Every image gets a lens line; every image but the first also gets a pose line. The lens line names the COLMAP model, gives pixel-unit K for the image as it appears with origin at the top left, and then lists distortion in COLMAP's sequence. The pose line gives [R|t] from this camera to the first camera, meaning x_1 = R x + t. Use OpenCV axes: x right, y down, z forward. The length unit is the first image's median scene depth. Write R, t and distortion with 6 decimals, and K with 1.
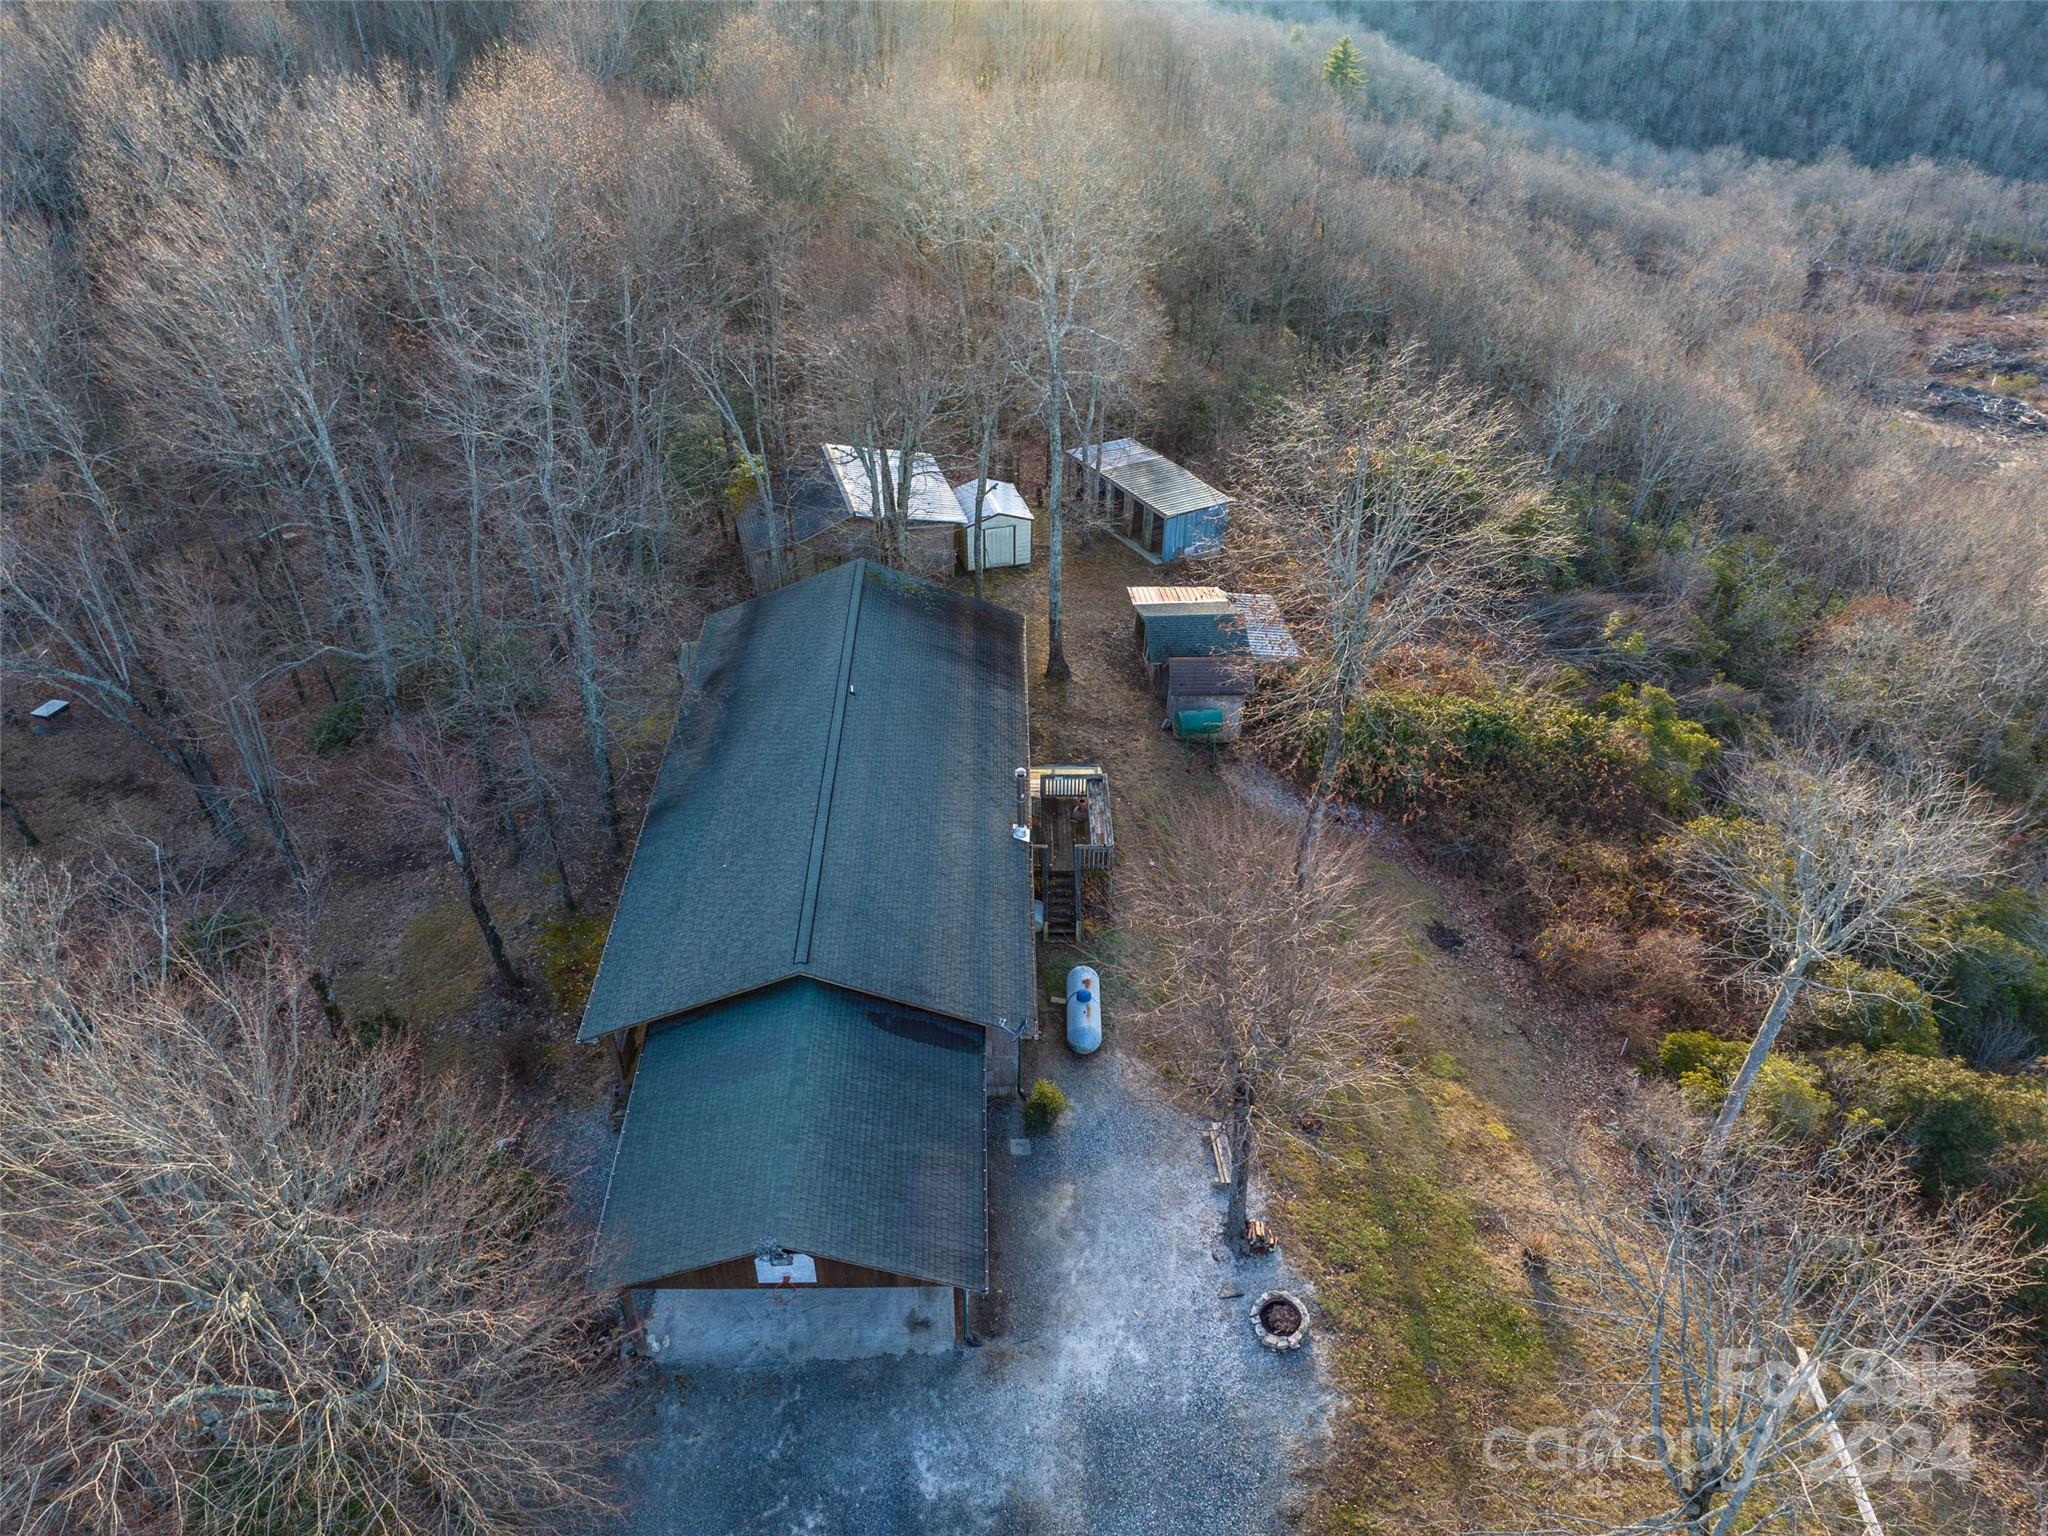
lens RADIAL K [[1566.1, 0, 1024.0], [0, 1566.1, 768.0], [0, 0, 1]] dist [-0.006159, 0.001279]
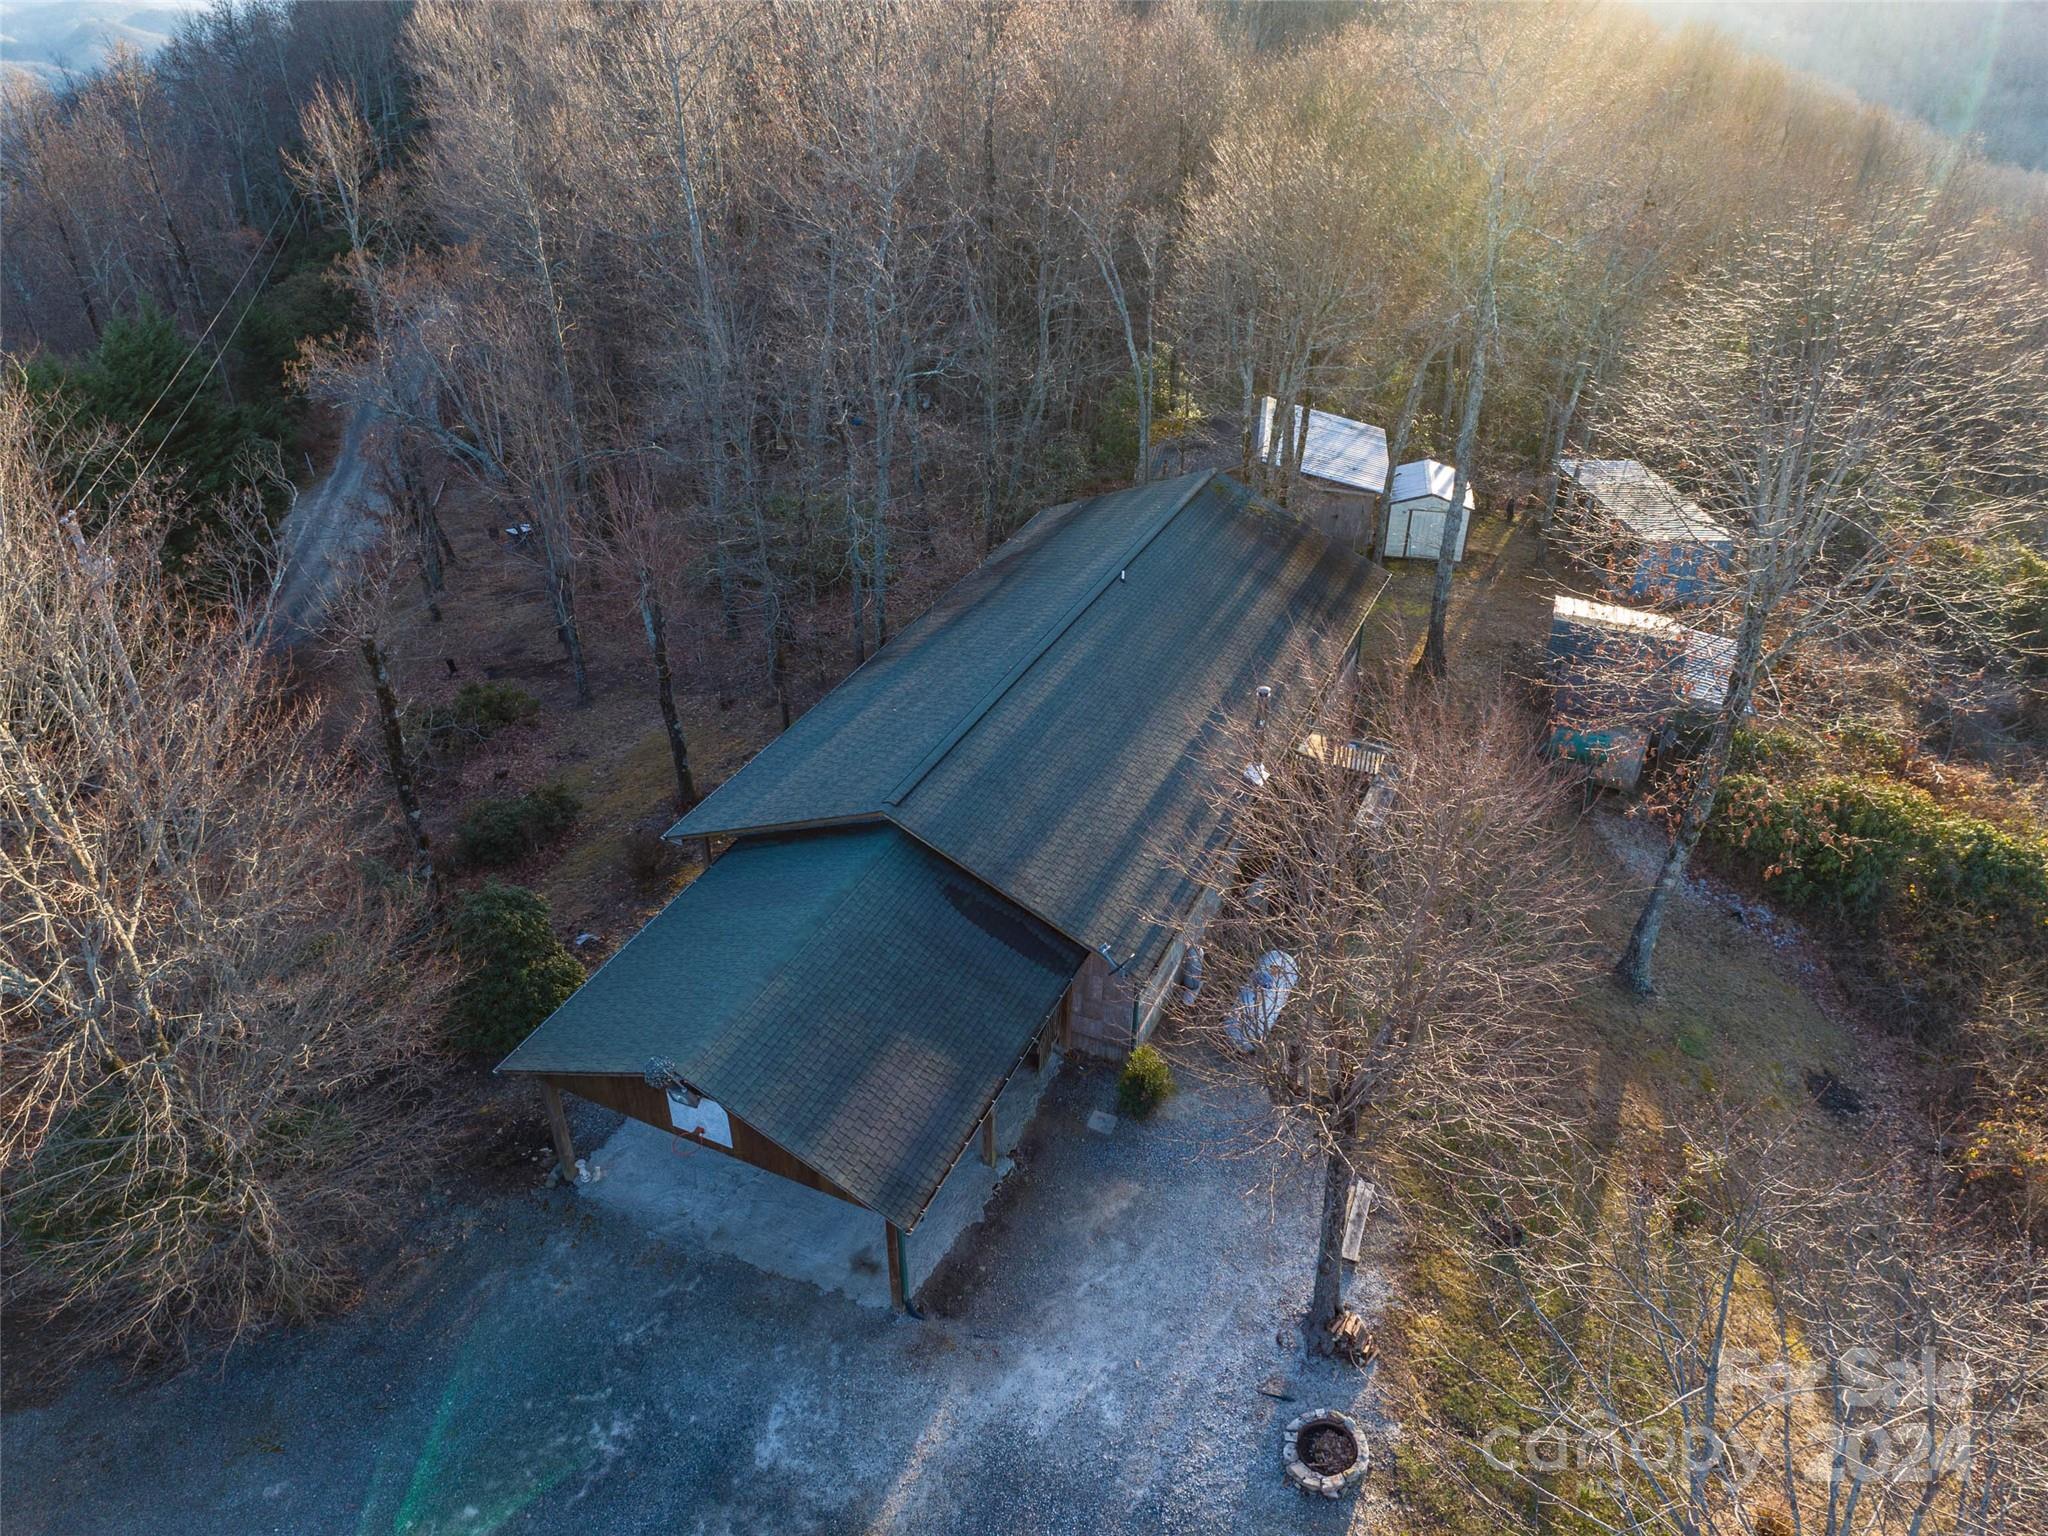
lens RADIAL K [[1509.6, 0, 1024.0], [0, 1509.6, 768.0], [0, 0, 1]] dist [-0.025545, 0.002398]
pose [[0.893255, 0.230253, -0.386106, 0.225496], [-0.264632, 0.963617, -0.037575, 0.118049], [0.363407, 0.135740, 0.921689, 0.289400]]
